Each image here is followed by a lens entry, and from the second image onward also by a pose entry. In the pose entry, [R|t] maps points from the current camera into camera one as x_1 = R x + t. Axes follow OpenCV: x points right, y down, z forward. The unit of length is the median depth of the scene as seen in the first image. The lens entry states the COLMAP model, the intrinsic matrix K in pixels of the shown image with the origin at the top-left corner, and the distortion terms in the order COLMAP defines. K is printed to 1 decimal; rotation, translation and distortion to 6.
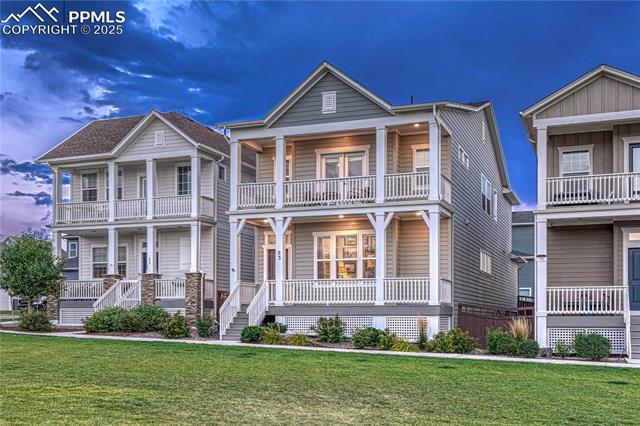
lens RADIAL K [[296.0, 0, 320.0], [0, 296.0, 213.0], [0, 0, 1]] dist [-0.002374, -0.000509]
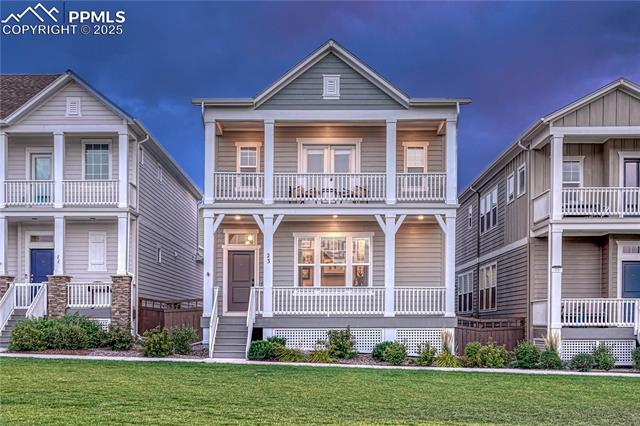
lens RADIAL K [[334.9, 0, 320.0], [0, 334.9, 213.0], [0, 0, 1]] dist [-0.001231, -0.000037]
pose [[0.987499, 0.048825, 0.149871, -0.142656], [-0.049492, 0.998774, 0.000722, 0.003498], [-0.149652, -0.008130, 0.988705, 0.015184]]
